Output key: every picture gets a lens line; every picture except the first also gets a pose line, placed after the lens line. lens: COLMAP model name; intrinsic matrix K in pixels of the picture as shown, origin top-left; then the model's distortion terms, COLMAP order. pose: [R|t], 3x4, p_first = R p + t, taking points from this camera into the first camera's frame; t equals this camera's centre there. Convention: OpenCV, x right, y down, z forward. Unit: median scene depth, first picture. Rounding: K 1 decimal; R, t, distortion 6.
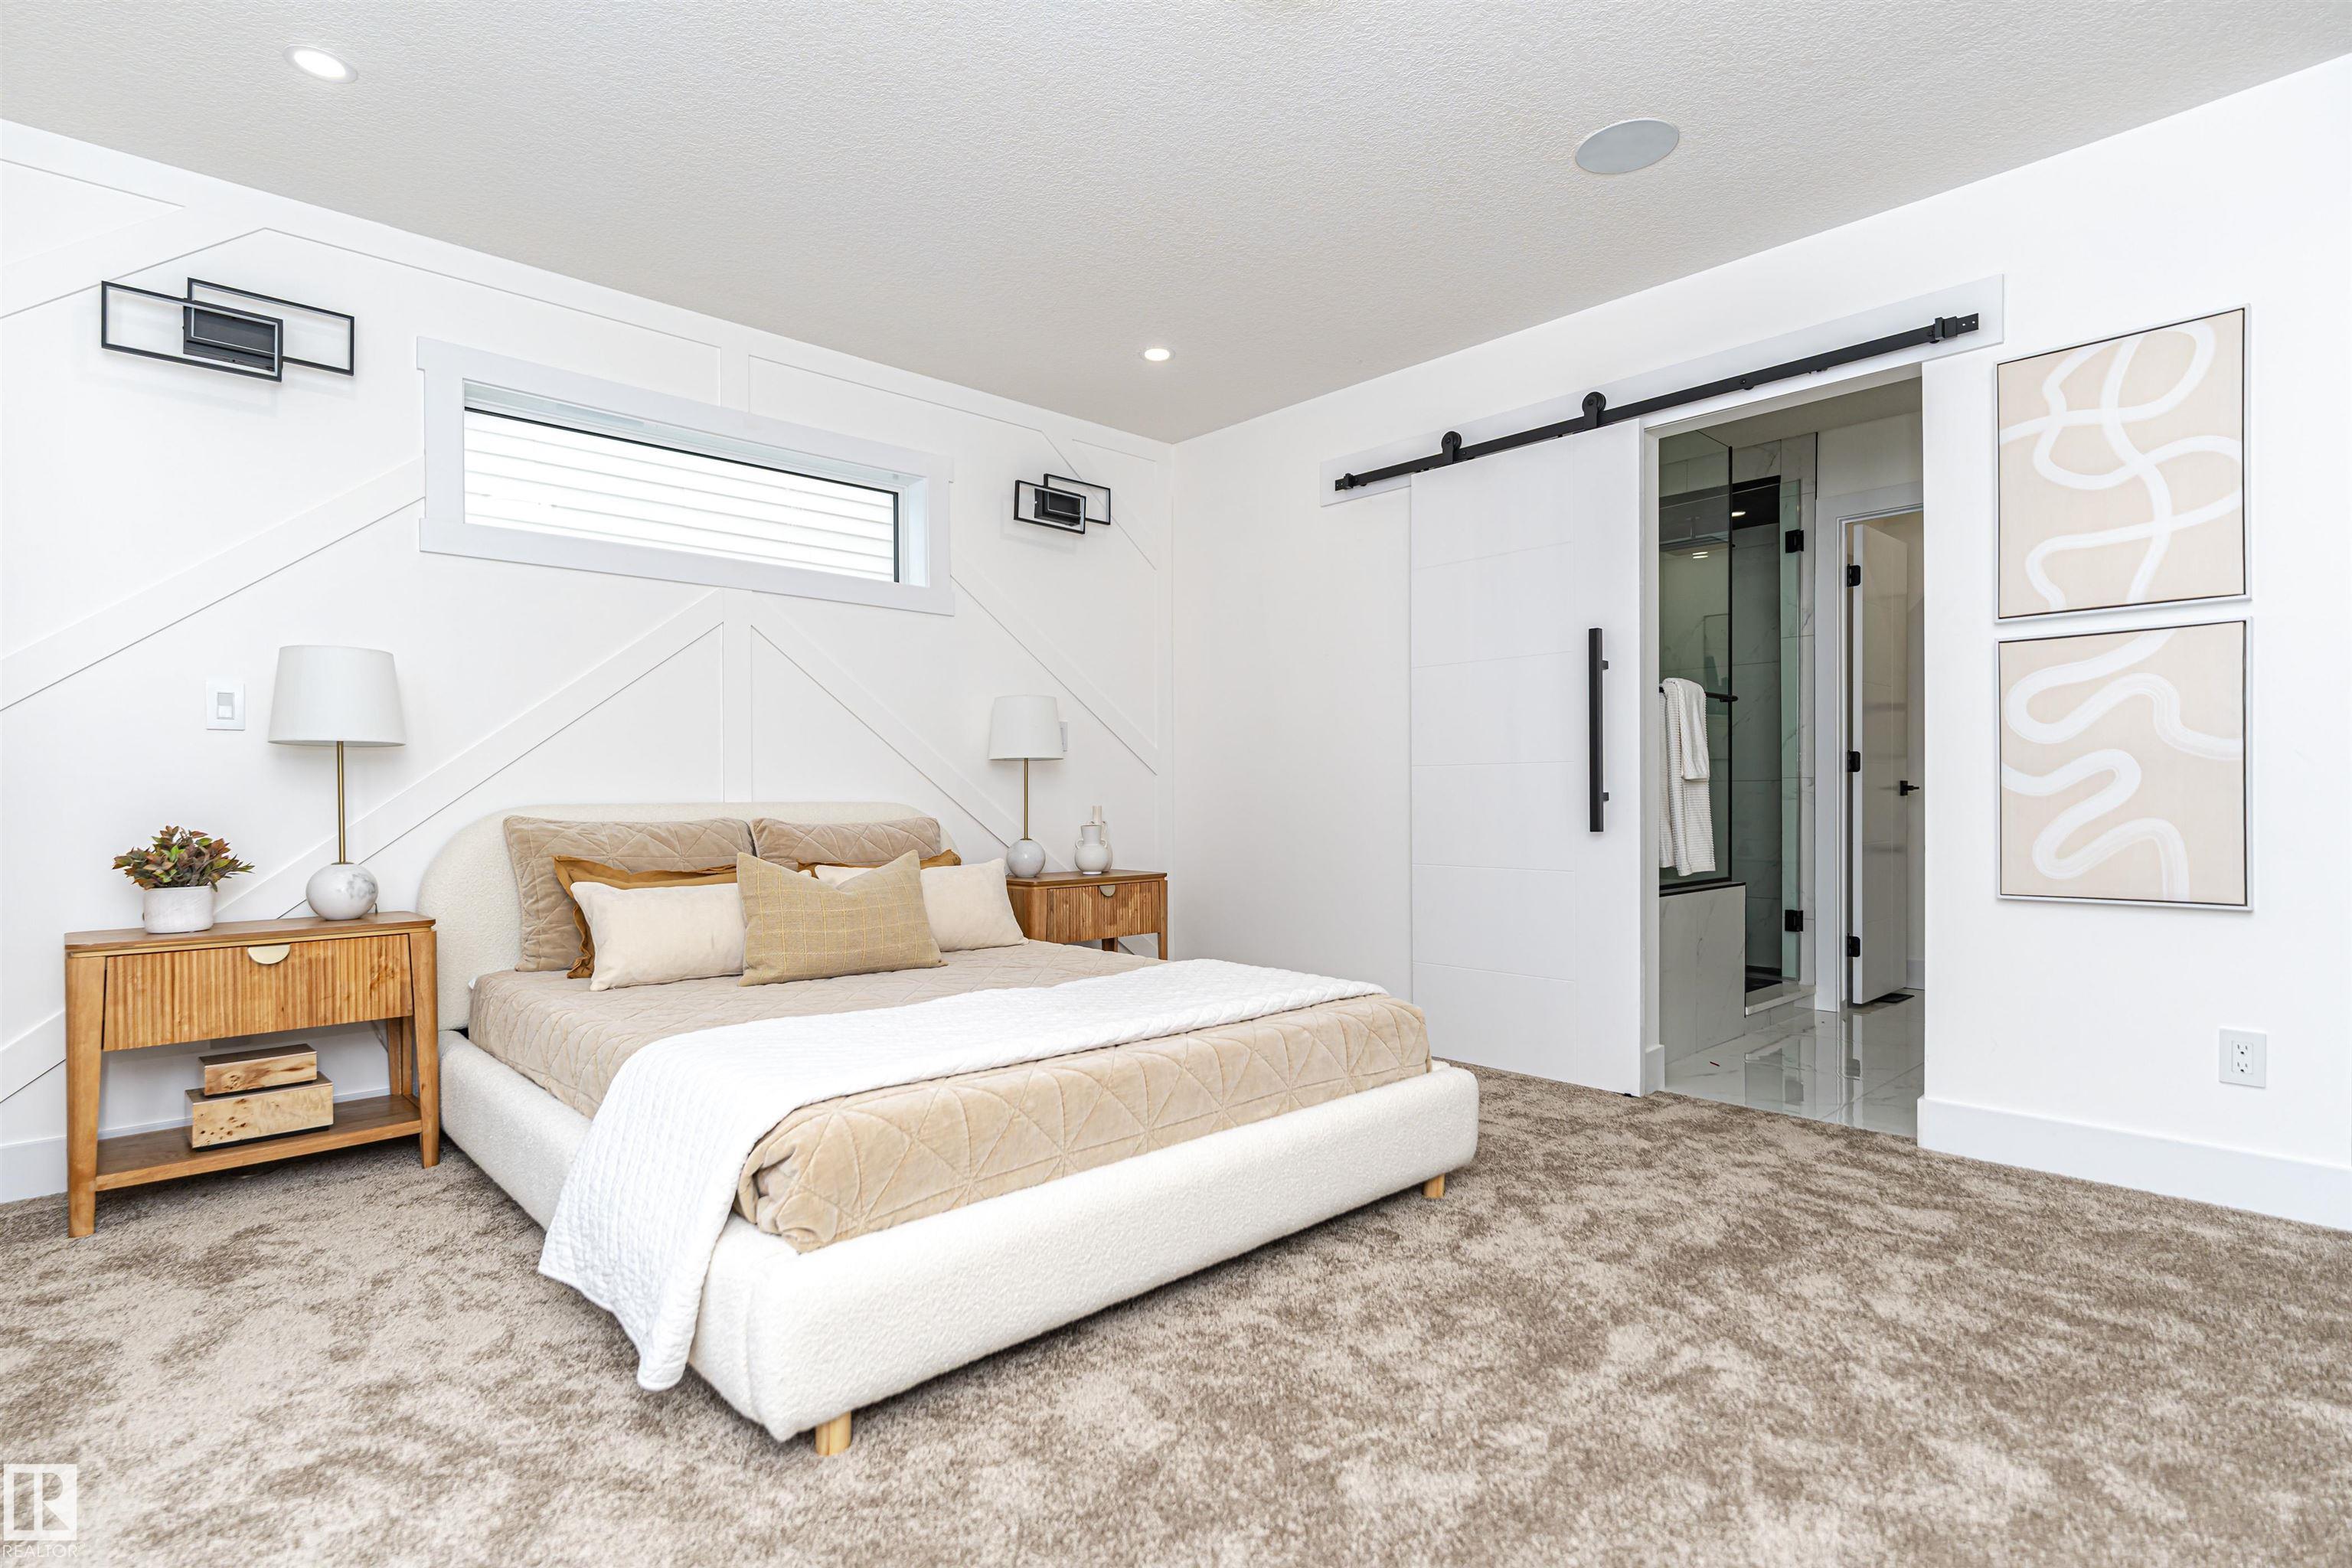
lens RADIAL K [[1152.6, 0, 1177.6], [0, 1152.6, 793.6], [0, 0, 1]] dist [-0.012229, -0.000372]
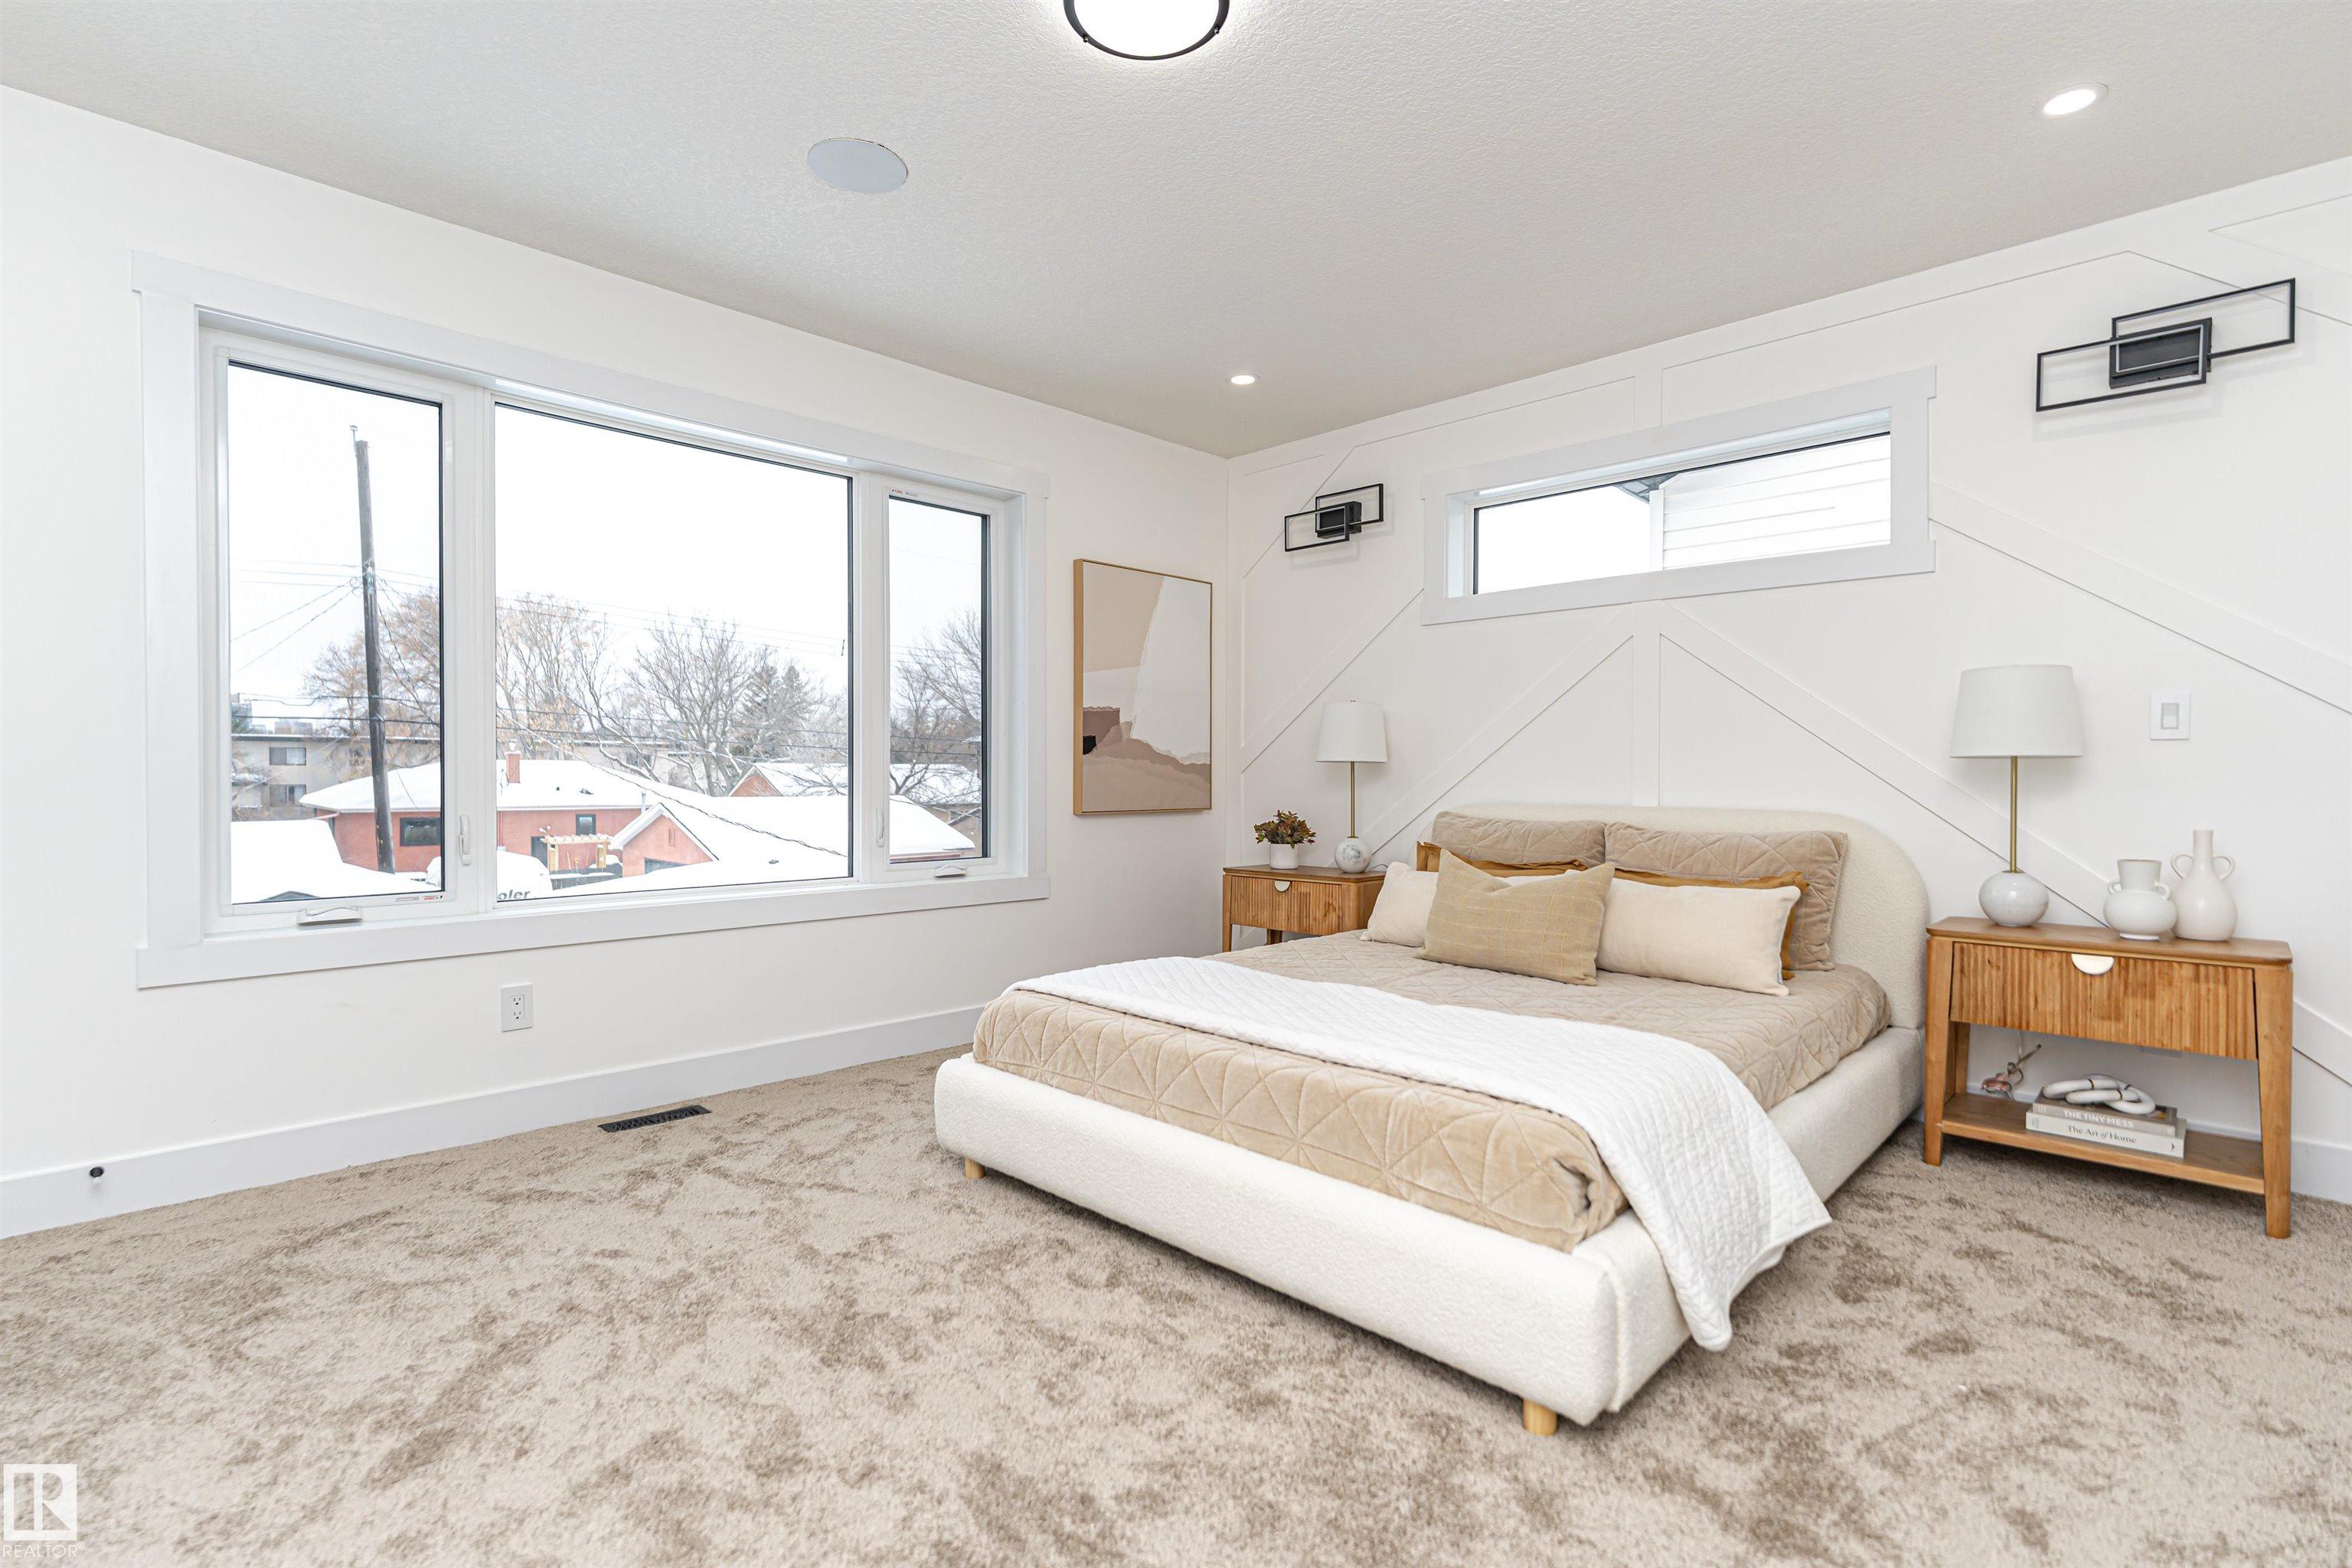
lens RADIAL K [[1082.9, 0, 1172.0], [0, 1082.9, 779.4], [0, 0, 1]] dist [-0.001653, -0.000183]
pose [[0.030545, -0.006541, -0.999512, 0.504408], [-0.017584, 0.999820, -0.007080, -0.002739], [0.999379, 0.017791, 0.030425, 0.475140]]
